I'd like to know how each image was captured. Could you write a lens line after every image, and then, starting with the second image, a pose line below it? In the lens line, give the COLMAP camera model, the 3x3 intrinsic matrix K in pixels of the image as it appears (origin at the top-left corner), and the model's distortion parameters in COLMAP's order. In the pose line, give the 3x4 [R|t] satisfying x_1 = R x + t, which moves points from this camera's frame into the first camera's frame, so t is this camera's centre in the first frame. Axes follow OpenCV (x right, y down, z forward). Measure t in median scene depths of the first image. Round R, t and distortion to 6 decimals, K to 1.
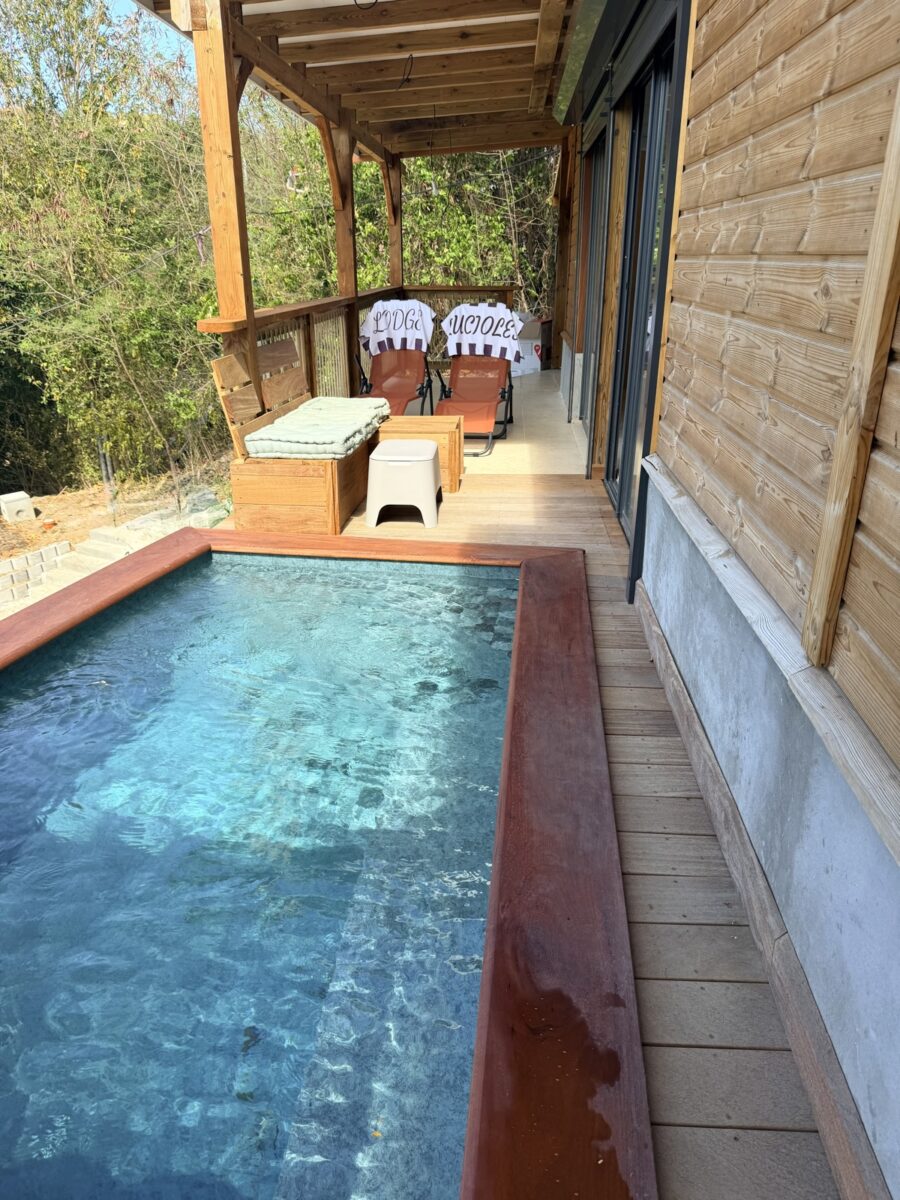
lens RADIAL K [[845.2, 0, 452.2], [0, 845.2, 601.7], [0, 0, 1]] dist [0.038665, -0.050760]
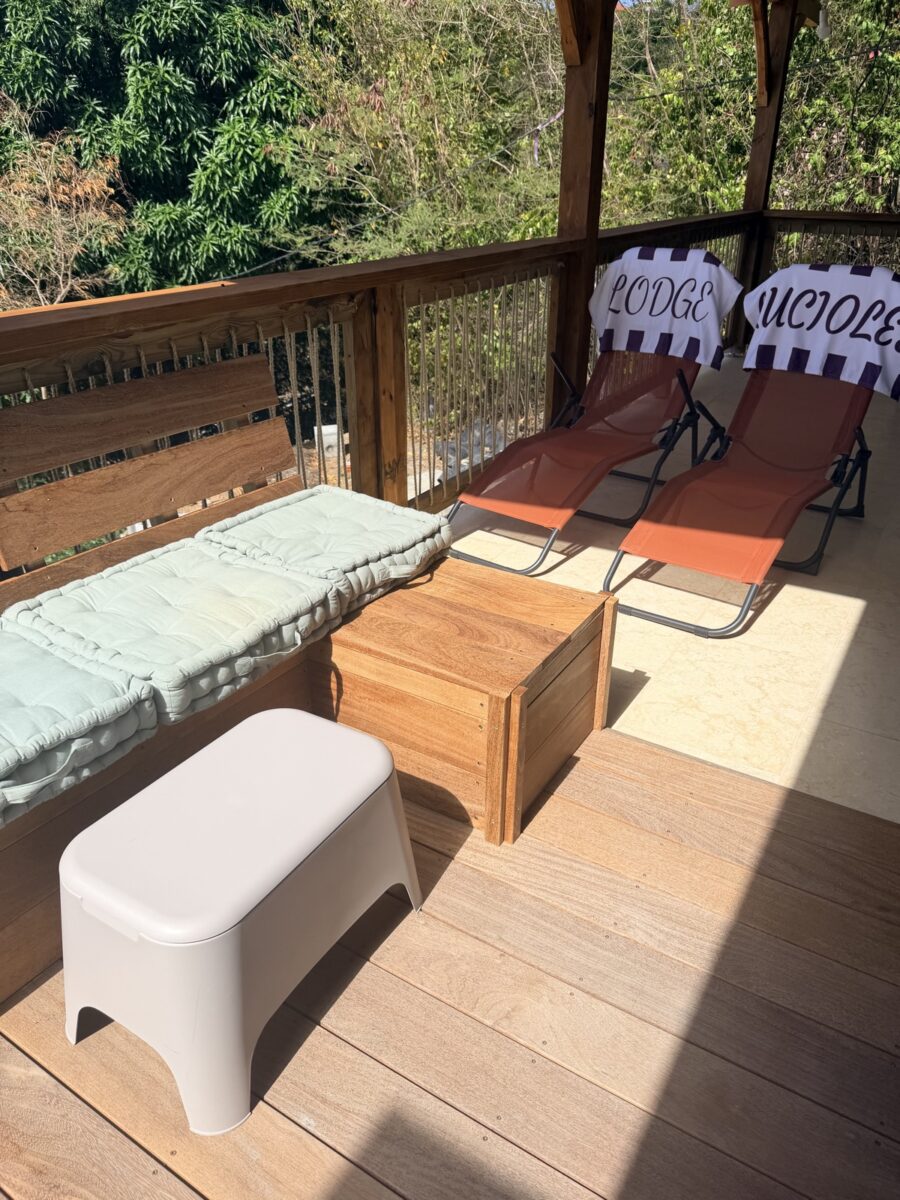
lens RADIAL K [[845.2, 0, 445.7], [0, 845.2, 599.2], [0, 0, 1]] dist [0.038665, -0.050760]
pose [[0.882474, 0.223978, -0.413611, 0.076884], [-0.185546, 0.973803, 0.131456, -0.193543], [0.432218, -0.039262, 0.900914, 0.477564]]
